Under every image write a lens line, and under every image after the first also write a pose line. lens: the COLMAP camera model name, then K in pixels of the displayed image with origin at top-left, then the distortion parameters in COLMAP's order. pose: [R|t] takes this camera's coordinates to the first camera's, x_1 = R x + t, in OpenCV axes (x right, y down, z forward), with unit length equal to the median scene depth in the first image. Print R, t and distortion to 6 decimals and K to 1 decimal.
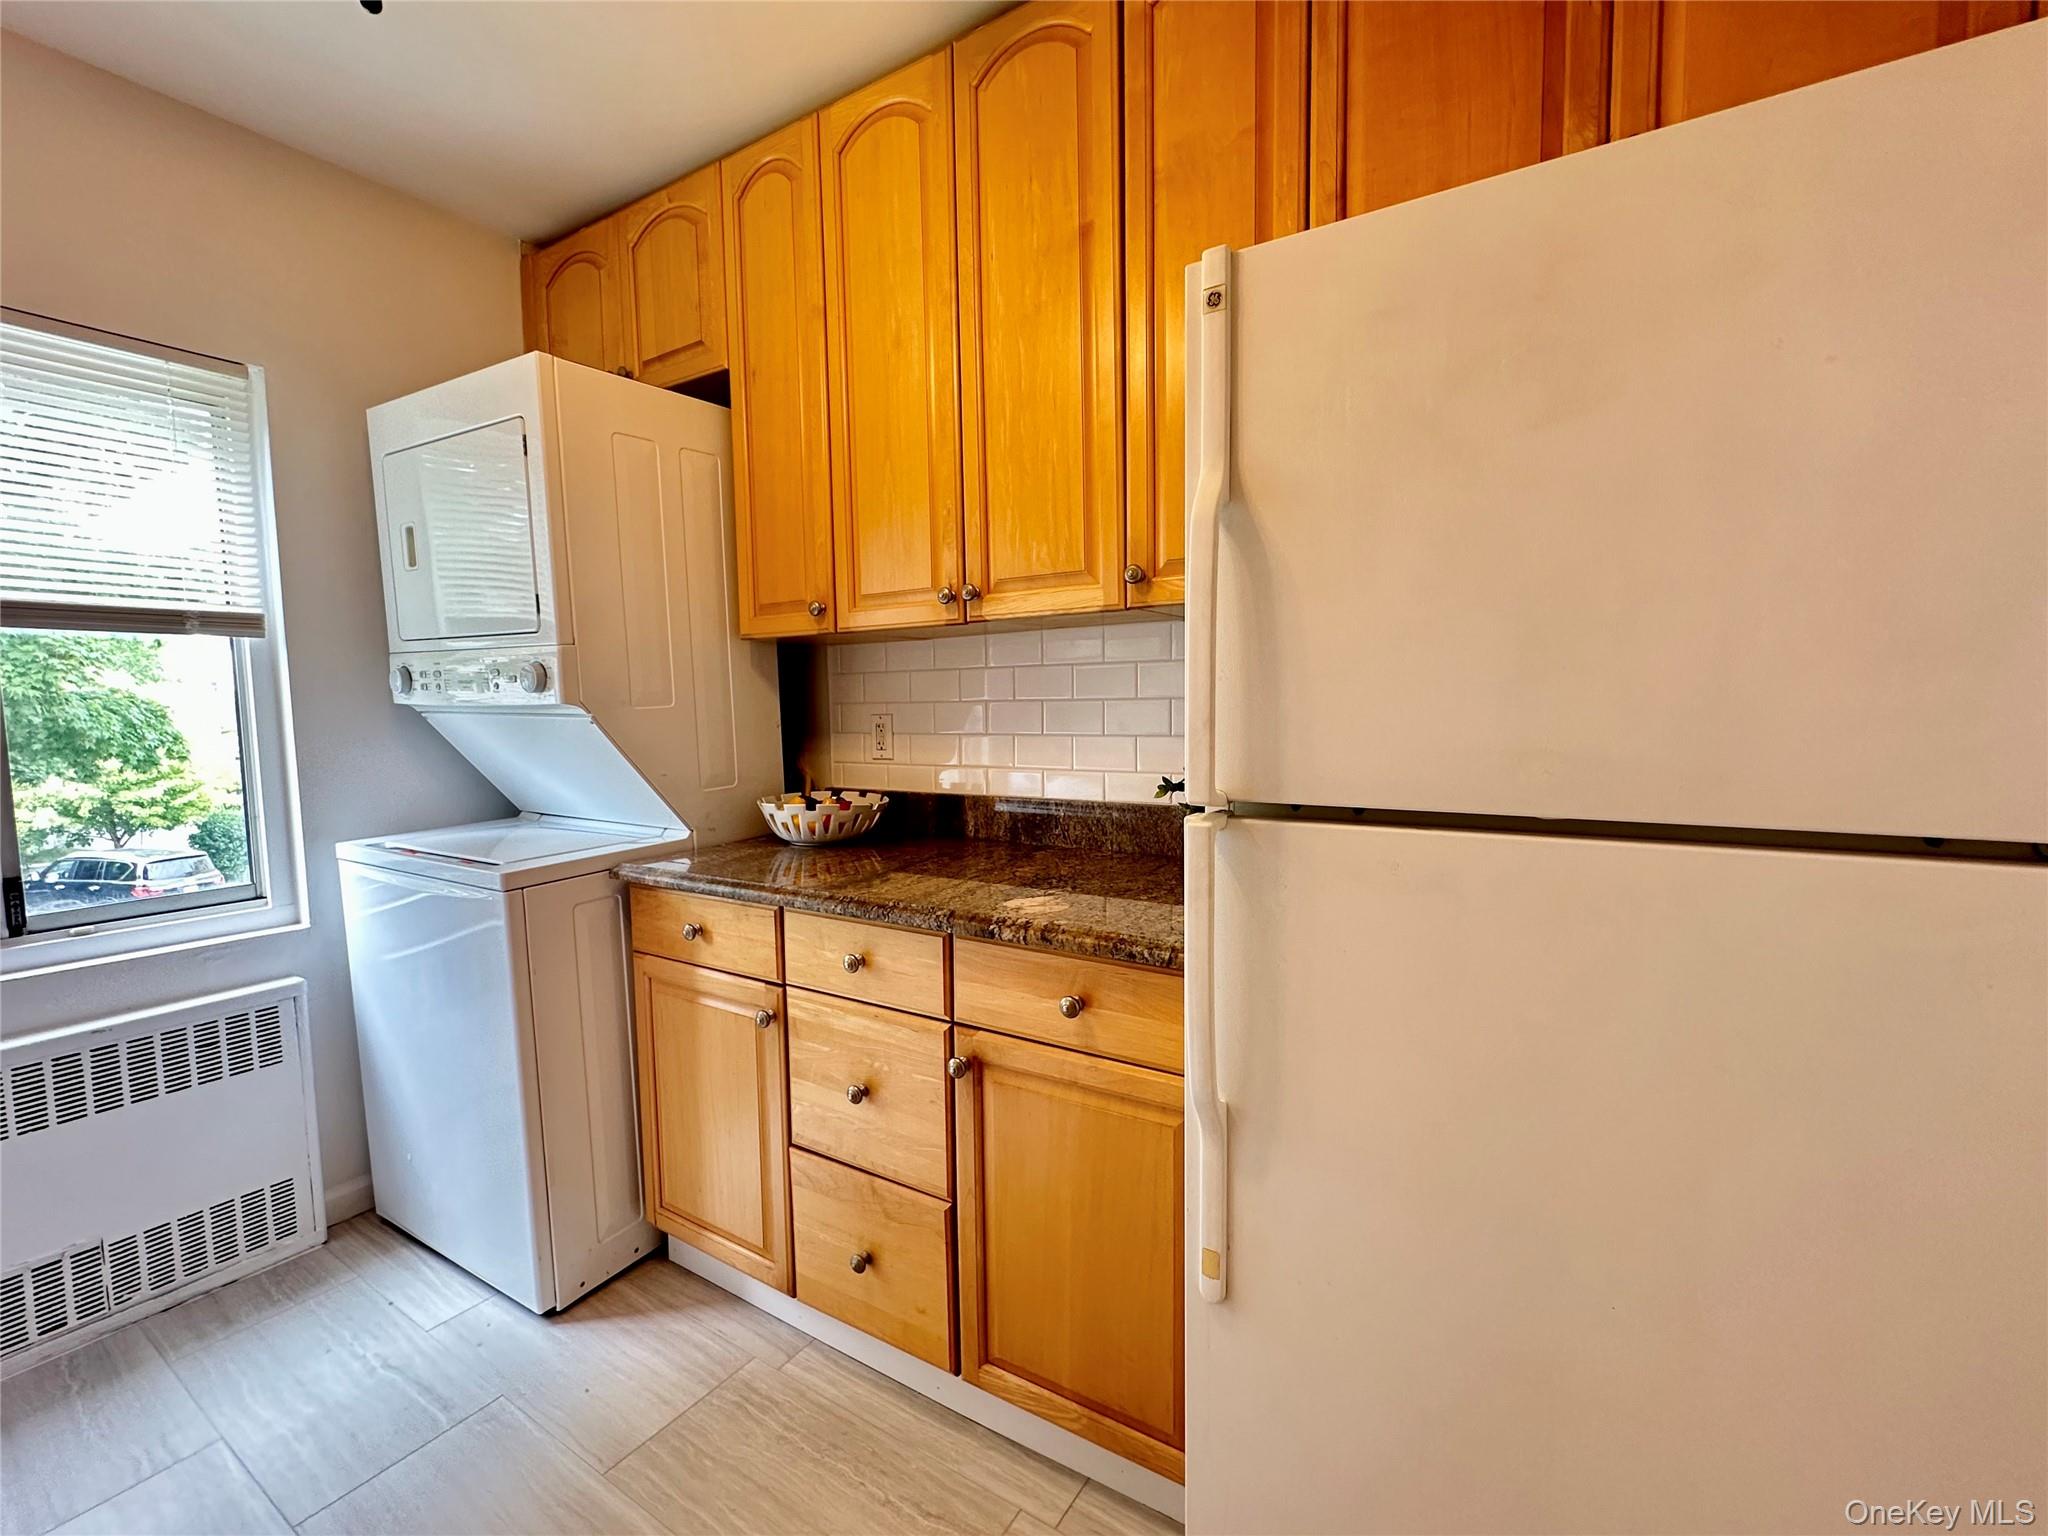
lens RADIAL K [[903.7, 0, 1024.0], [0, 903.7, 768.0], [0, 0, 1]] dist [-0.000924, 0.000629]
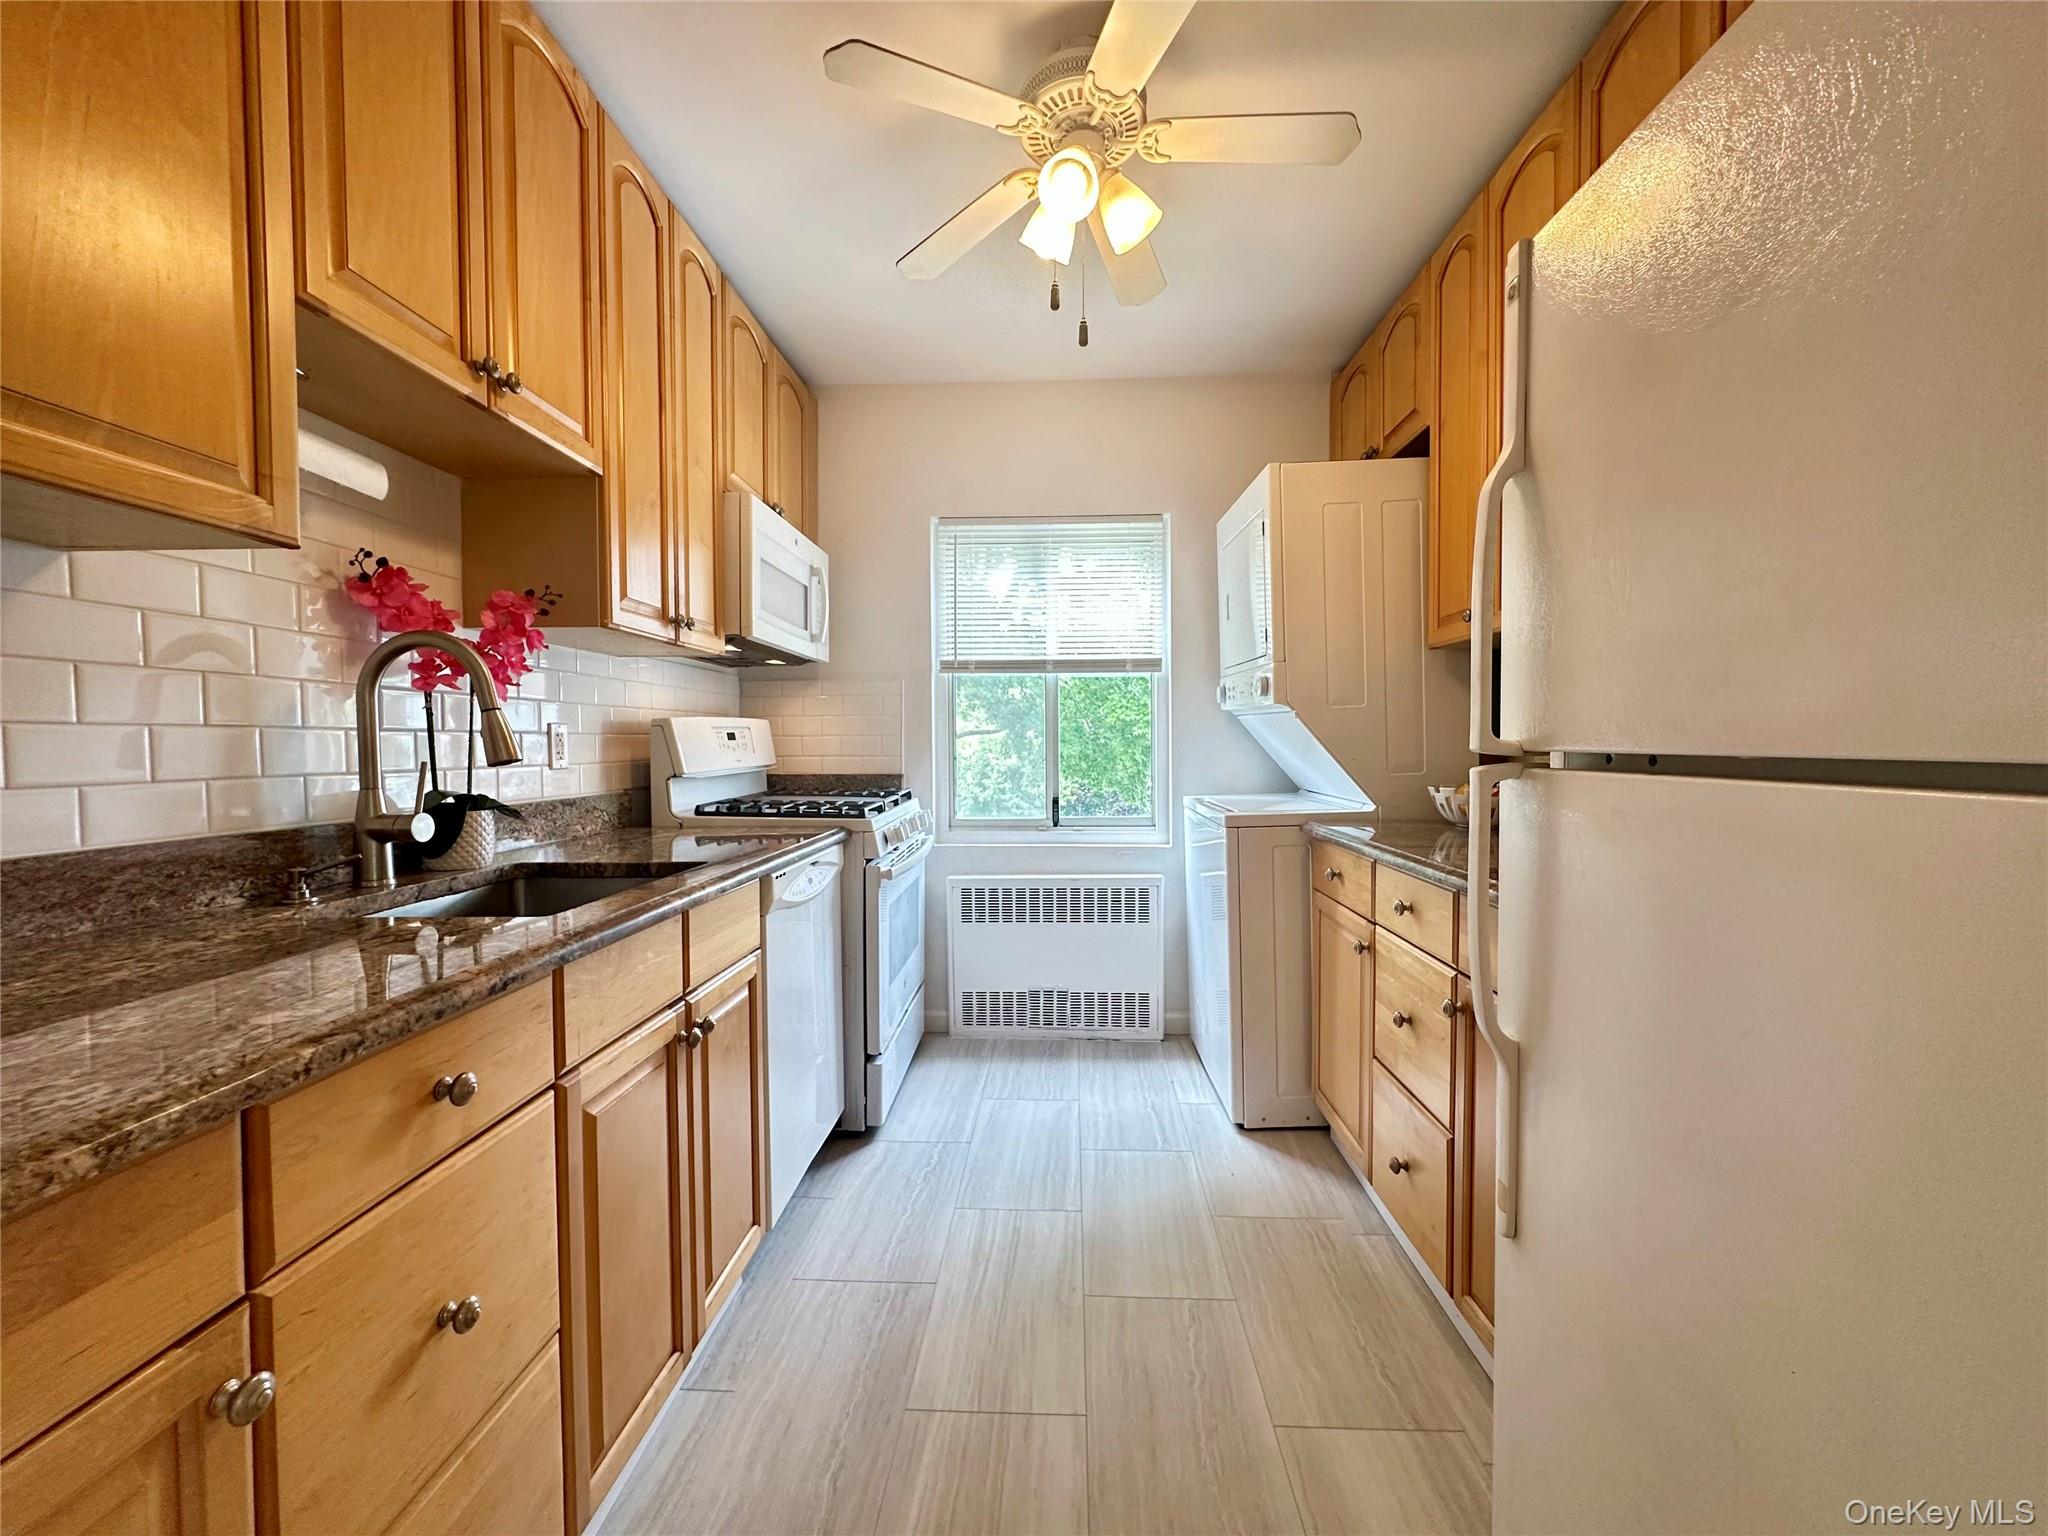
lens RADIAL K [[821.5, 0, 1030.3], [0, 821.5, 768.4], [0, 0, 1]] dist [-0.001172, 0.000008]
pose [[0.510547, 0.039858, -0.858926, 0.390586], [-0.069738, 0.997554, 0.004838, 0.049321], [0.857017, 0.057430, 0.512078, 0.010845]]
